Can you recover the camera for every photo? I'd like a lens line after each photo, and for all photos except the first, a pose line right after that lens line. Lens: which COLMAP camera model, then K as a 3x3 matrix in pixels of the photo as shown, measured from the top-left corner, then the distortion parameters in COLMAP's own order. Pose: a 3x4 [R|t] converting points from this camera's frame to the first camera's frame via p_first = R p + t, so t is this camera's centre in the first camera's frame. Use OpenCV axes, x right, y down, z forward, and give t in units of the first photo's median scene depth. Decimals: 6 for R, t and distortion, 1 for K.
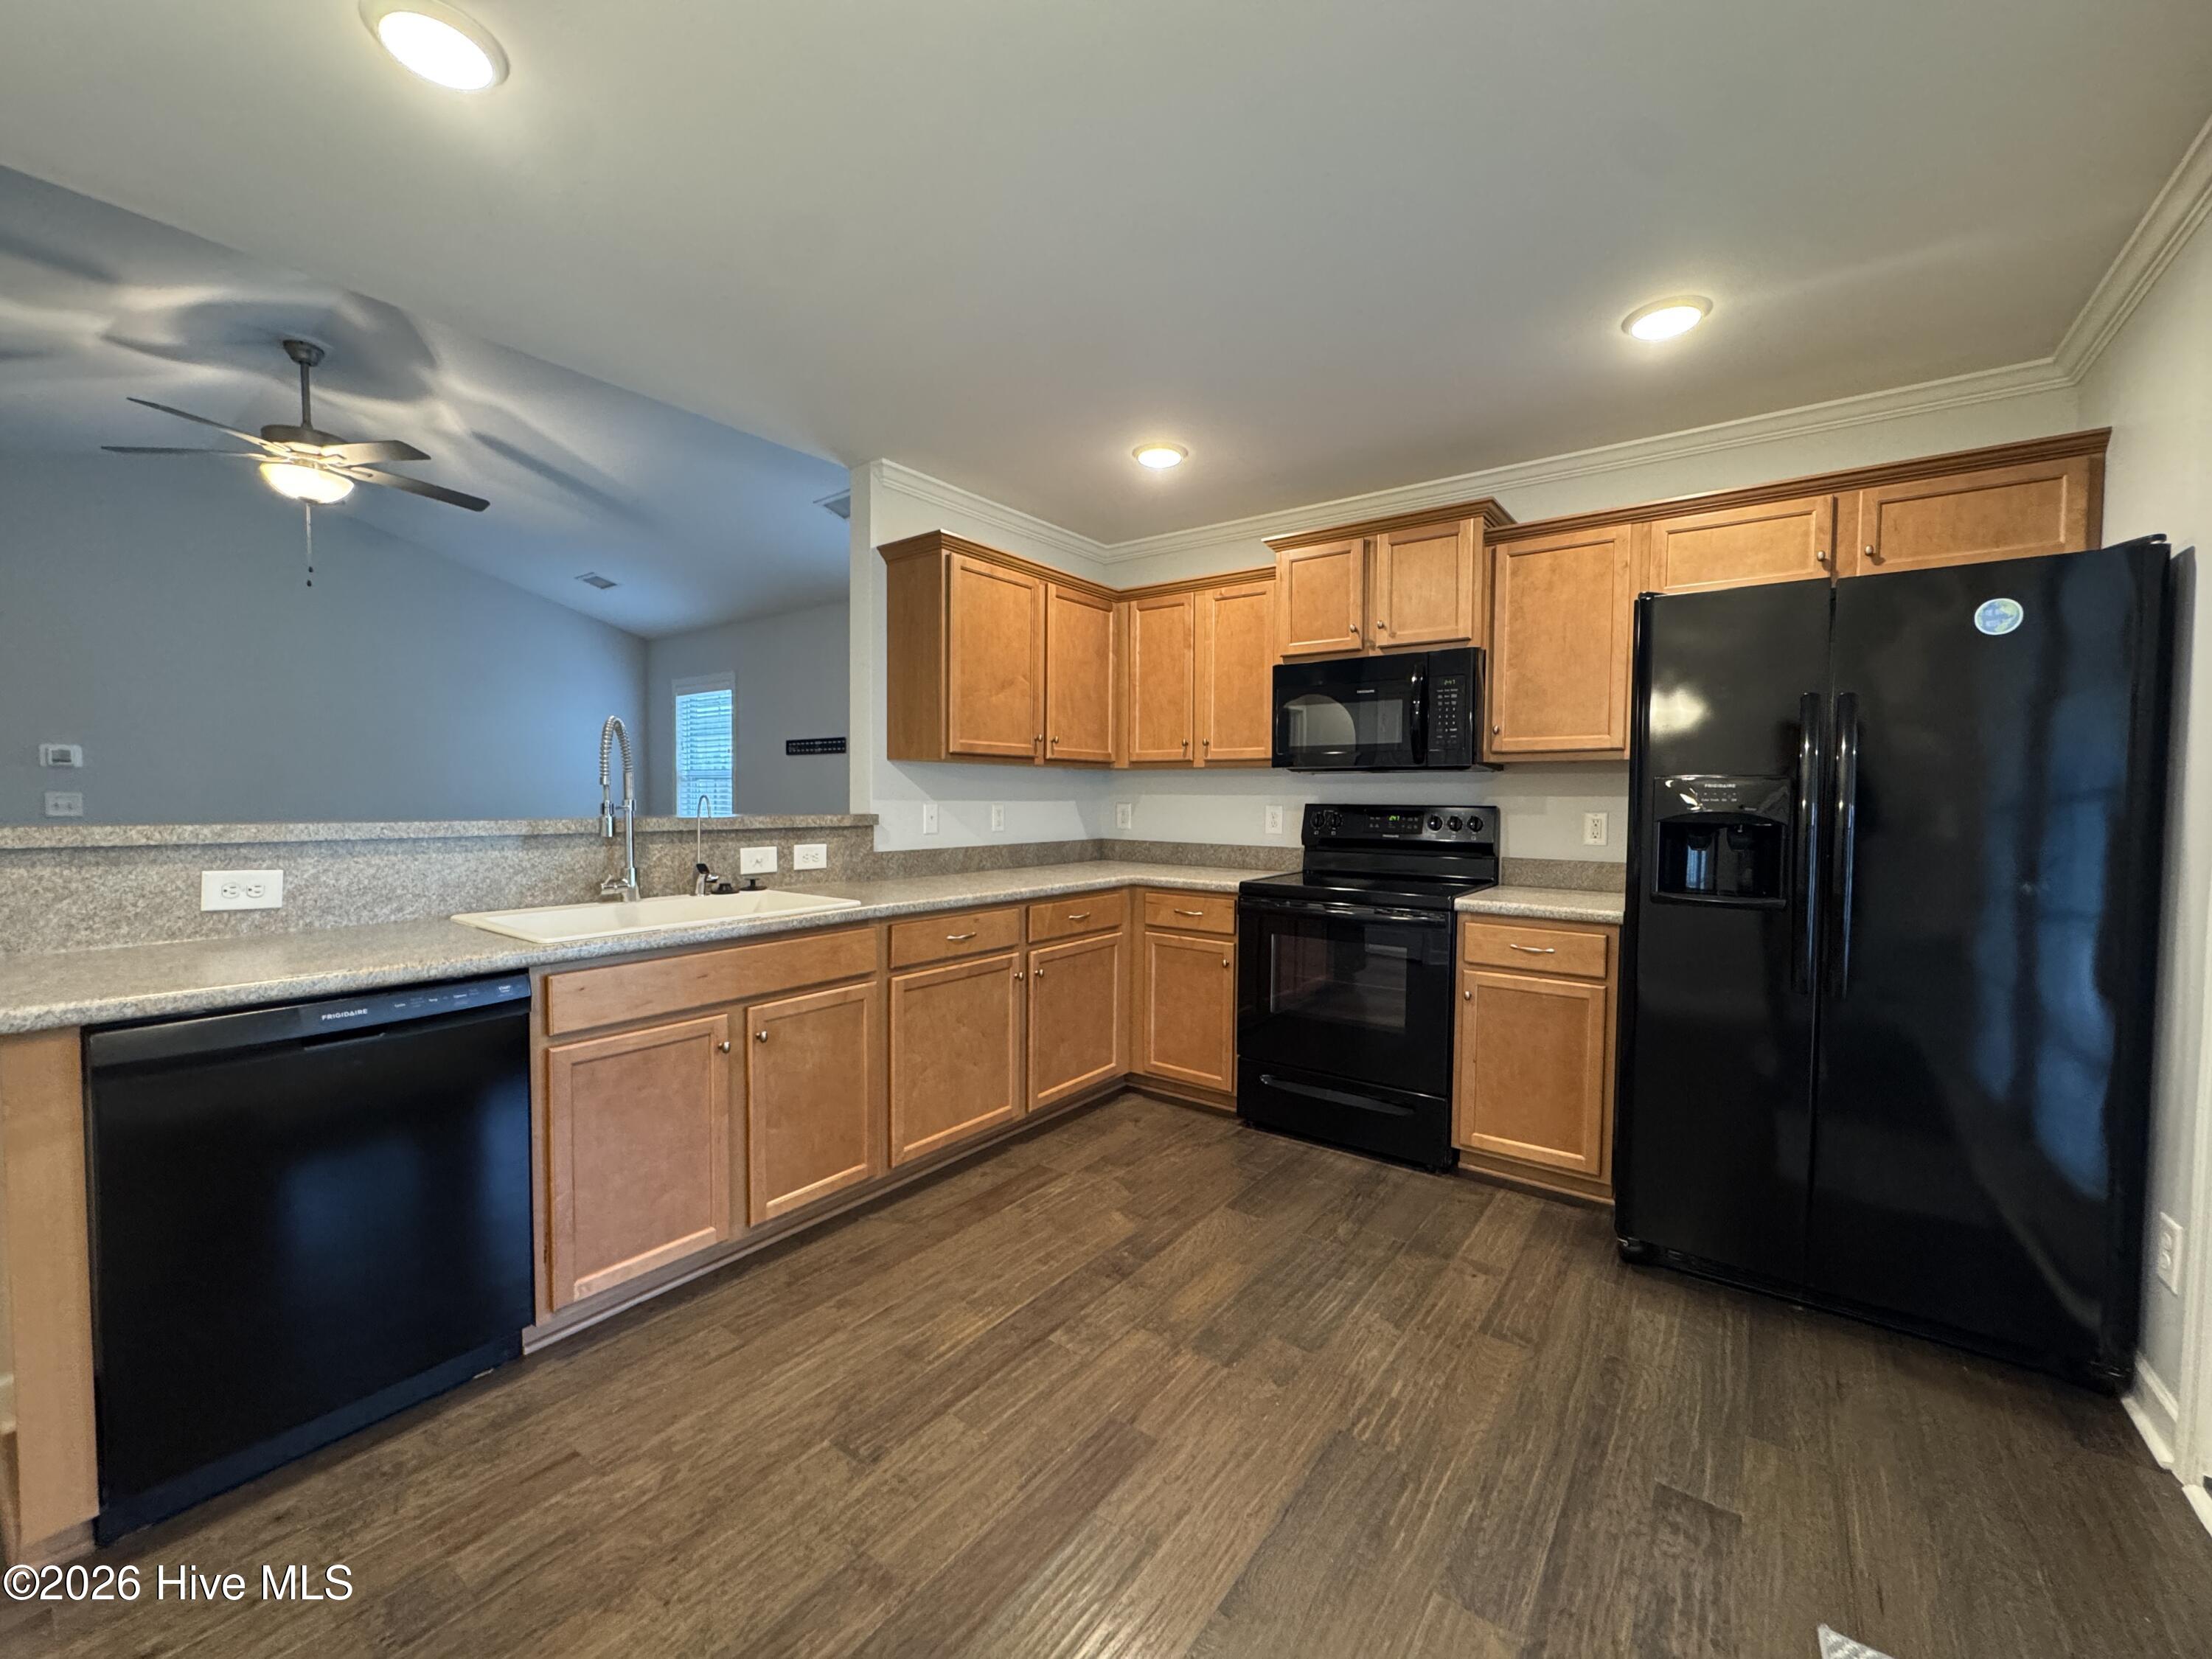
lens RADIAL K [[890.0, 0, 1106.0], [0, 890.0, 829.5], [0, 0, 1]] dist [-0.001764, 0.000115]
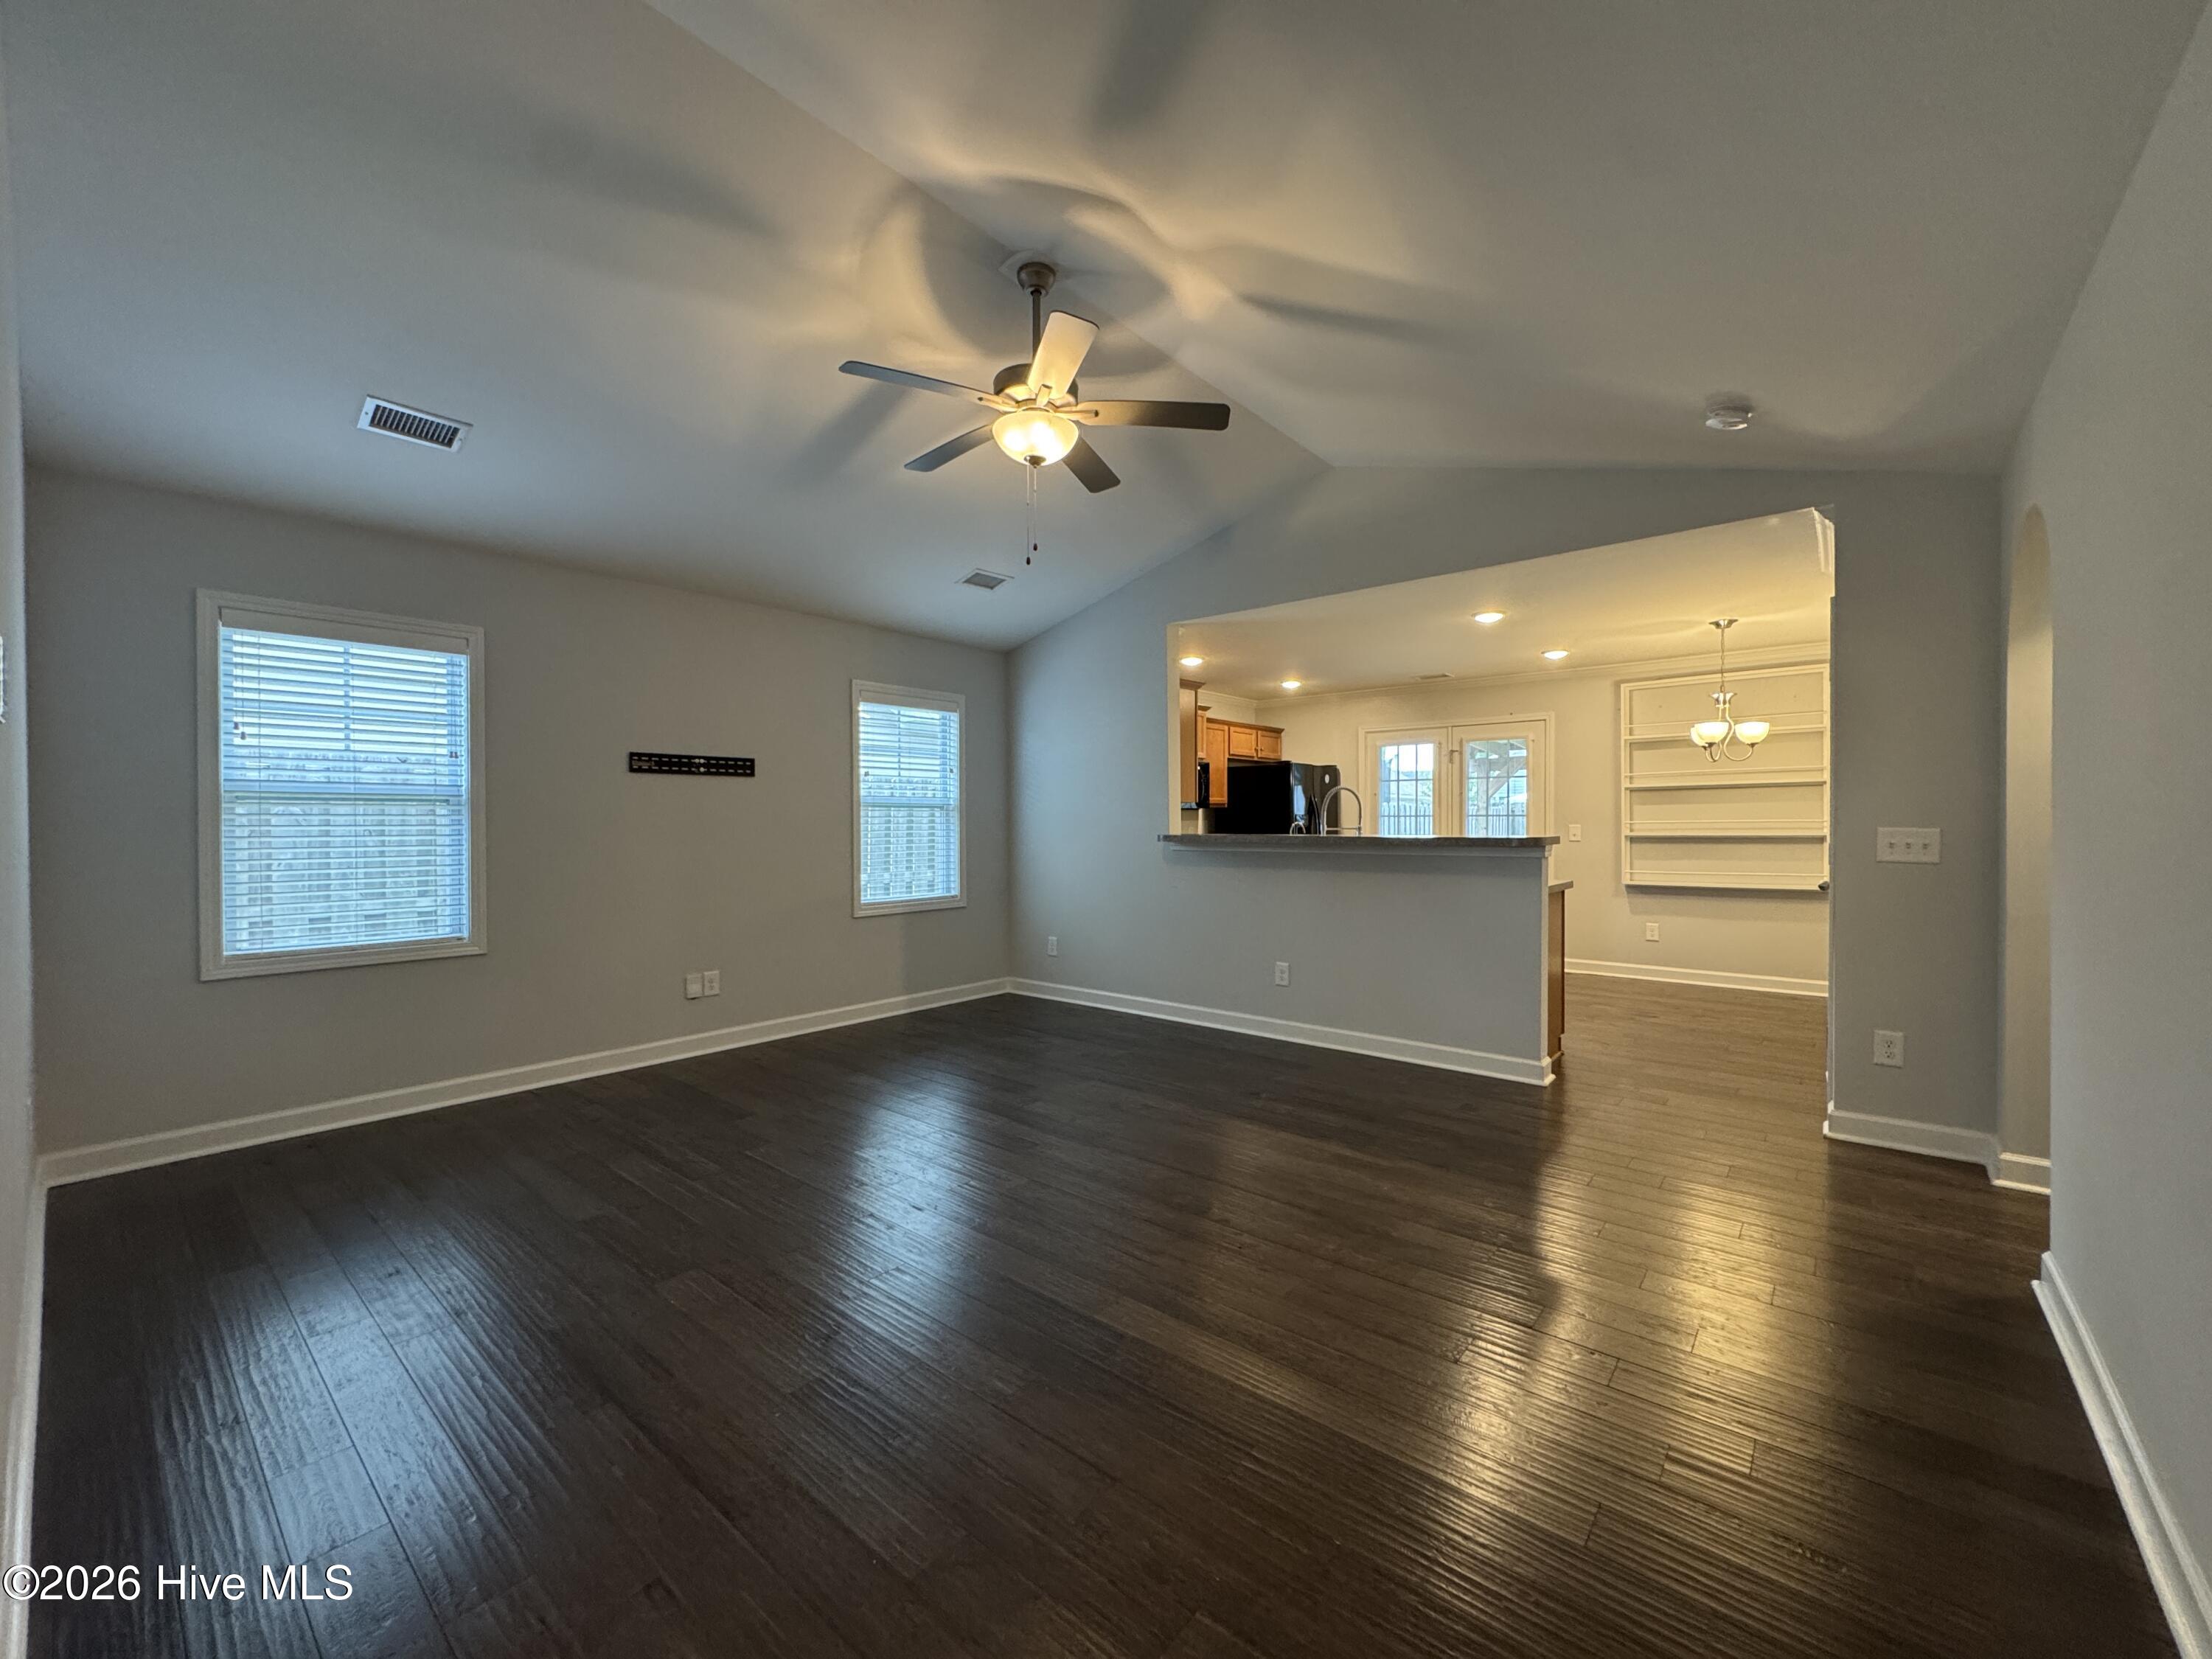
lens RADIAL K [[890.0, 0, 1106.0], [0, 890.0, 829.5], [0, 0, 1]] dist [-0.001764, 0.000115]
pose [[0.063767, -0.017016, 0.997820, -1.397848], [0.039981, 0.999095, 0.014483, -0.040878], [-0.997164, 0.038970, 0.064390, 0.737325]]
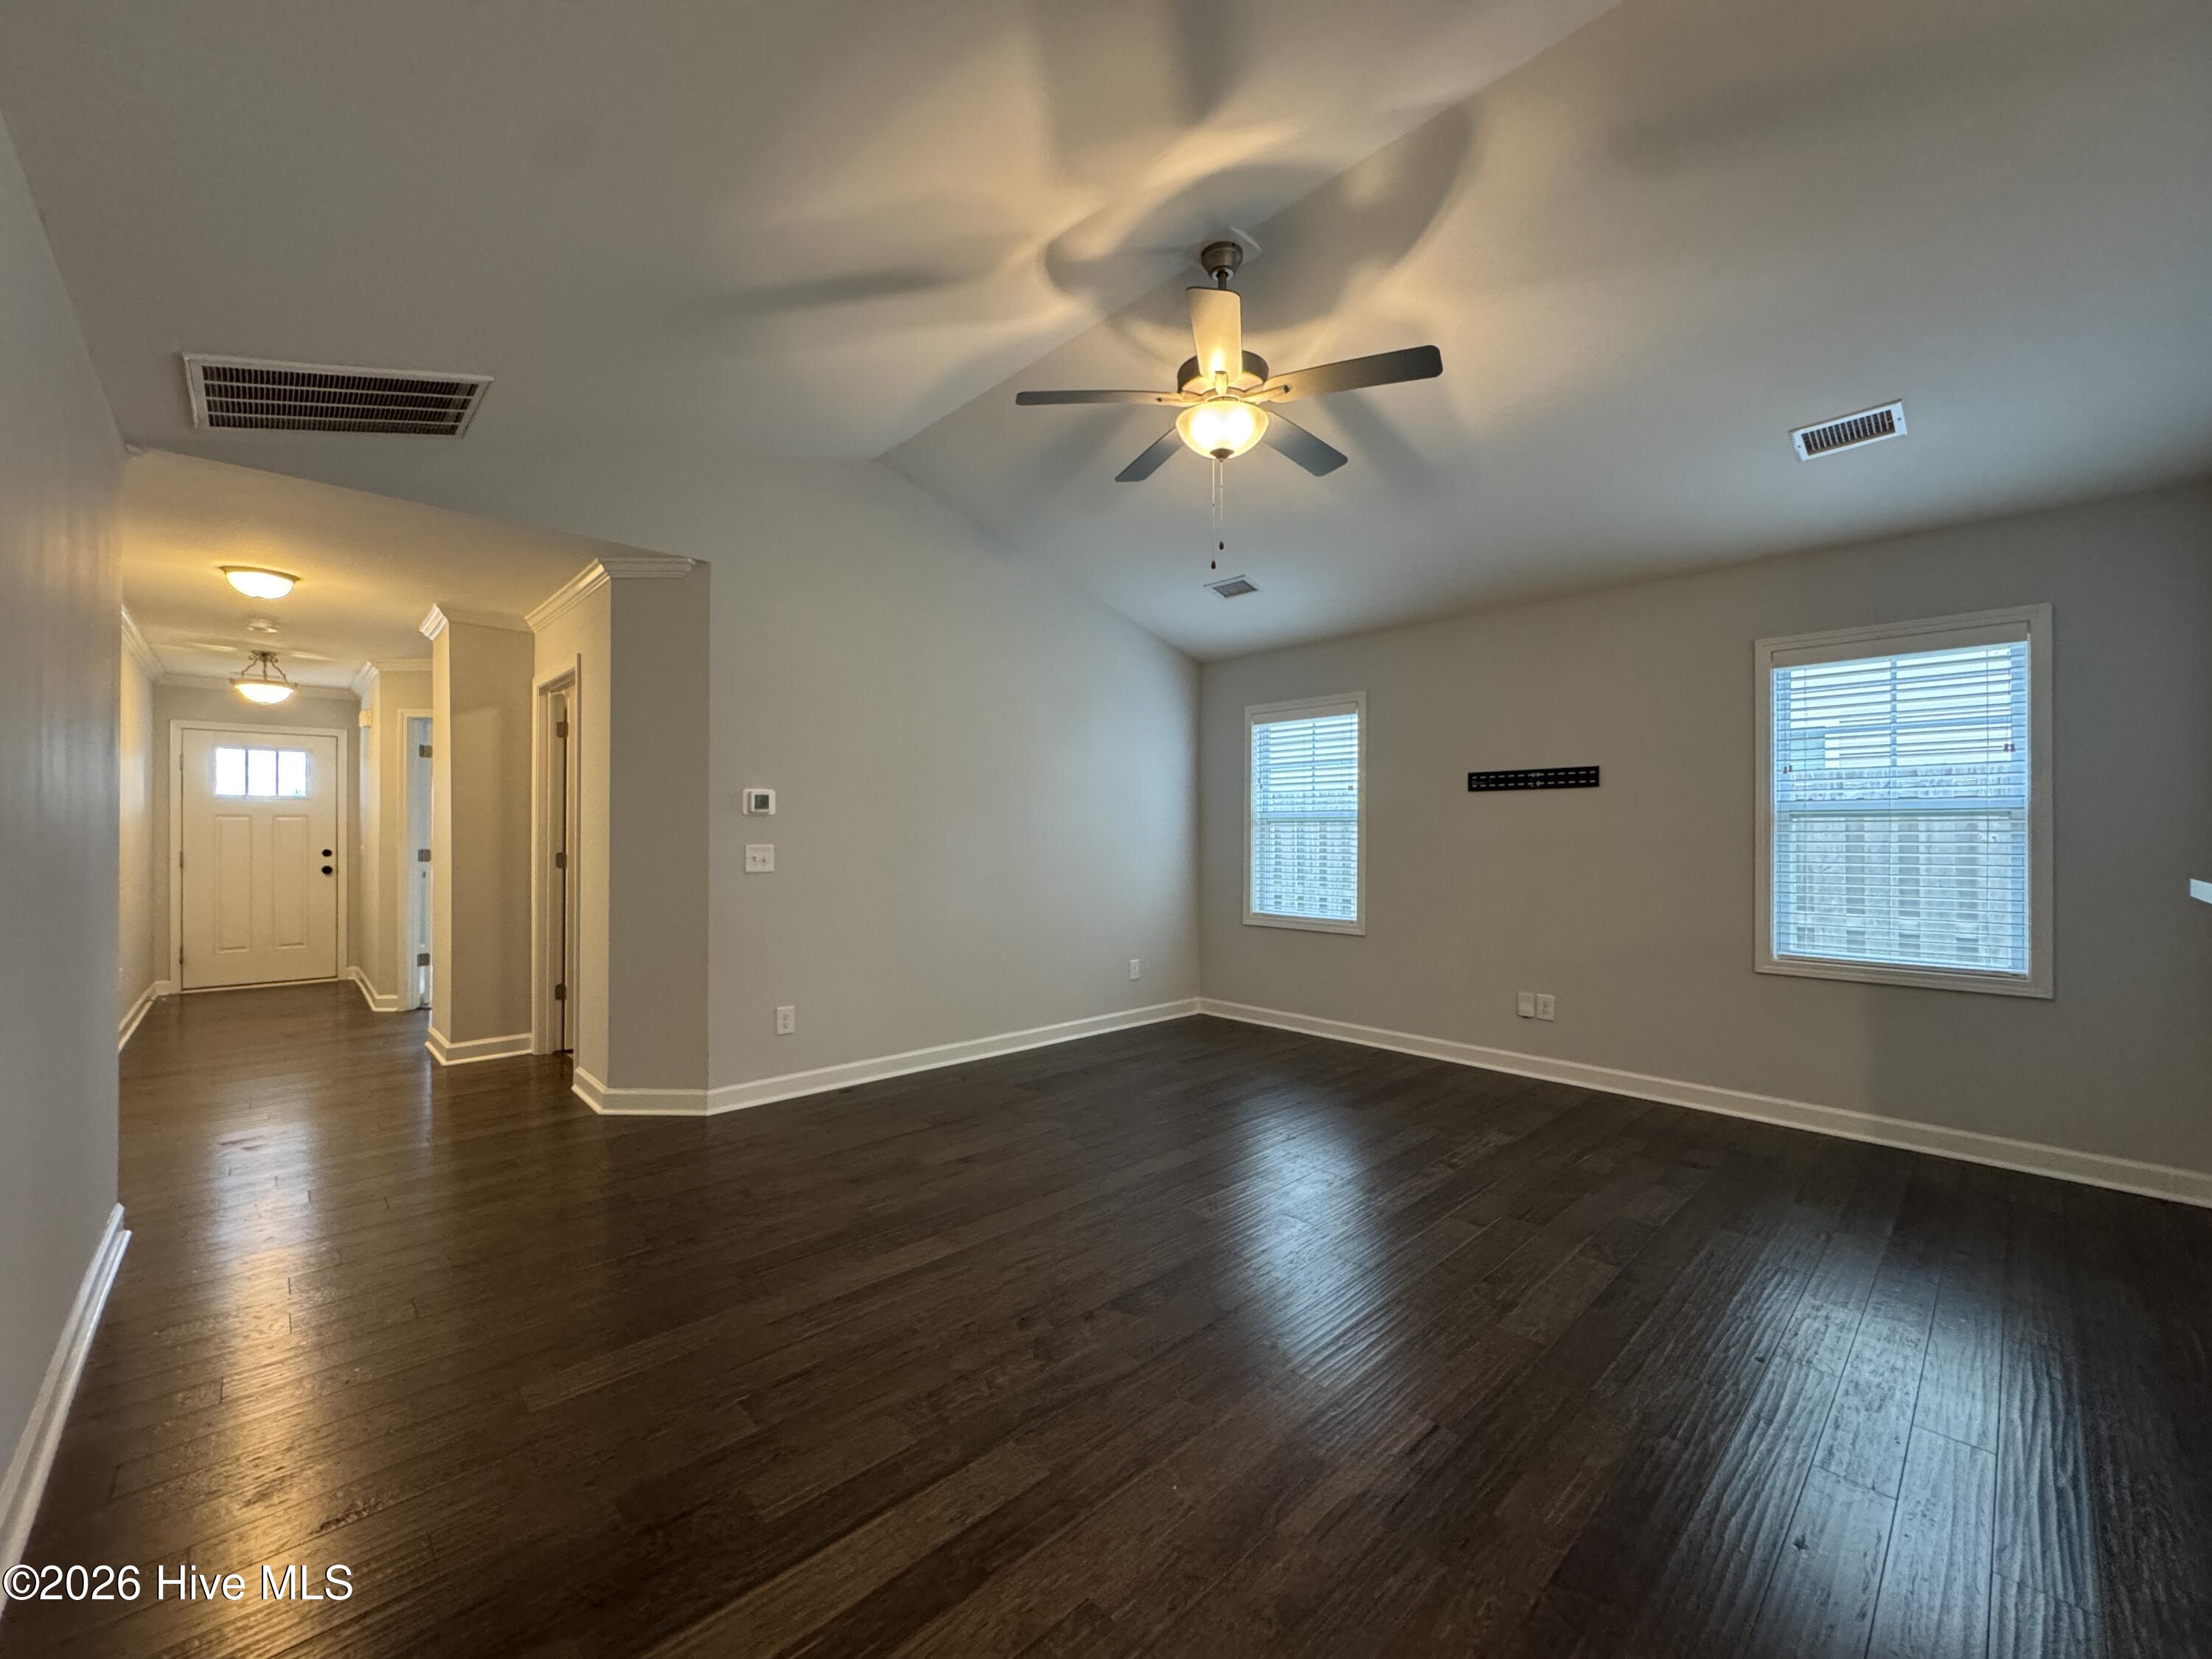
lens RADIAL K [[902.1, 0, 1139.7], [0, 902.1, 825.2], [0, 0, 1]] dist [-0.002421, -0.000007]
pose [[0.989623, -0.007755, -0.143477, -0.701361], [0.000231, 0.998627, -0.052377, -0.014432], [0.143686, 0.051800, 0.988267, 0.208126]]
